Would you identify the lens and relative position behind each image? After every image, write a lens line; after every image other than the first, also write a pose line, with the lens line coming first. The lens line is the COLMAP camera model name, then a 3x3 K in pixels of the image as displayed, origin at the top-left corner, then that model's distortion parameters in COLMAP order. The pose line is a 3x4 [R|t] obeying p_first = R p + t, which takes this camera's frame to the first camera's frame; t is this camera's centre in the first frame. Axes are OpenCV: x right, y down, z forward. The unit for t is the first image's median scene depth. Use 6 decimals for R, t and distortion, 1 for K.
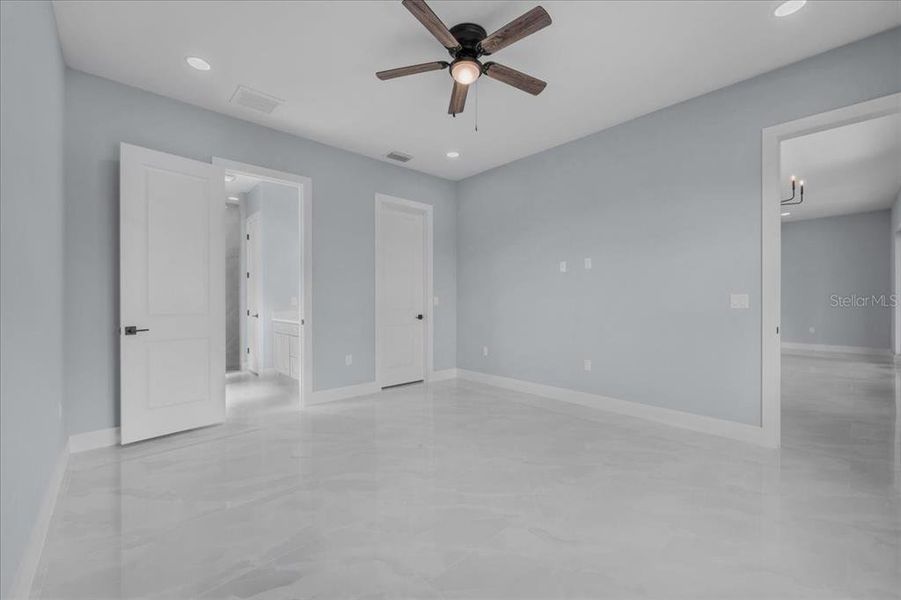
lens RADIAL K [[368.9, 0, 451.6], [0, 368.9, 298.4], [0, 0, 1]] dist [0.023379, -0.000018]
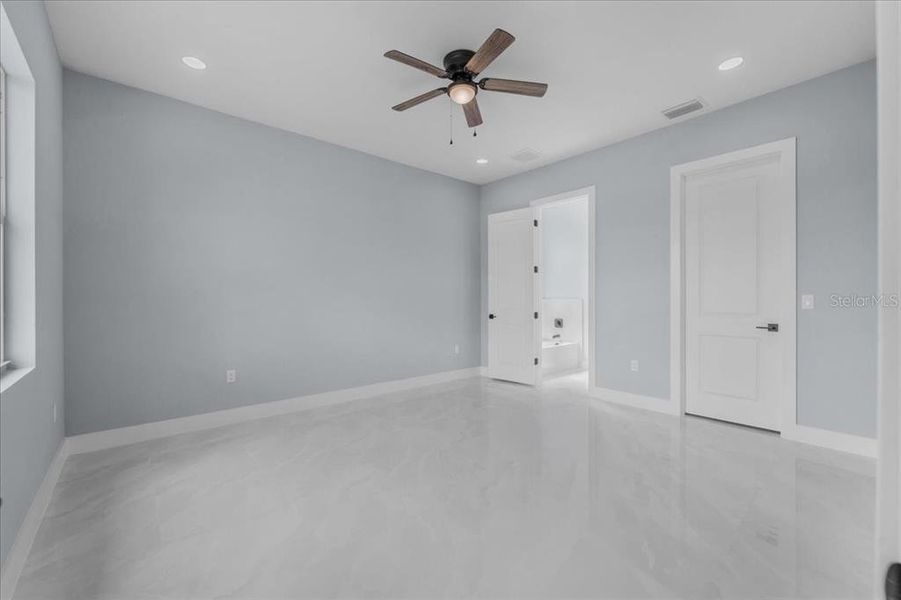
lens RADIAL K [[368.9, 0, 451.6], [0, 368.9, 298.4], [0, 0, 1]] dist [0.023379, -0.000018]
pose [[0.001032, -0.000891, -0.999999, 0.619803], [0.004006, 0.999992, -0.000887, -0.000336], [0.999991, -0.004005, 0.001036, 0.529080]]
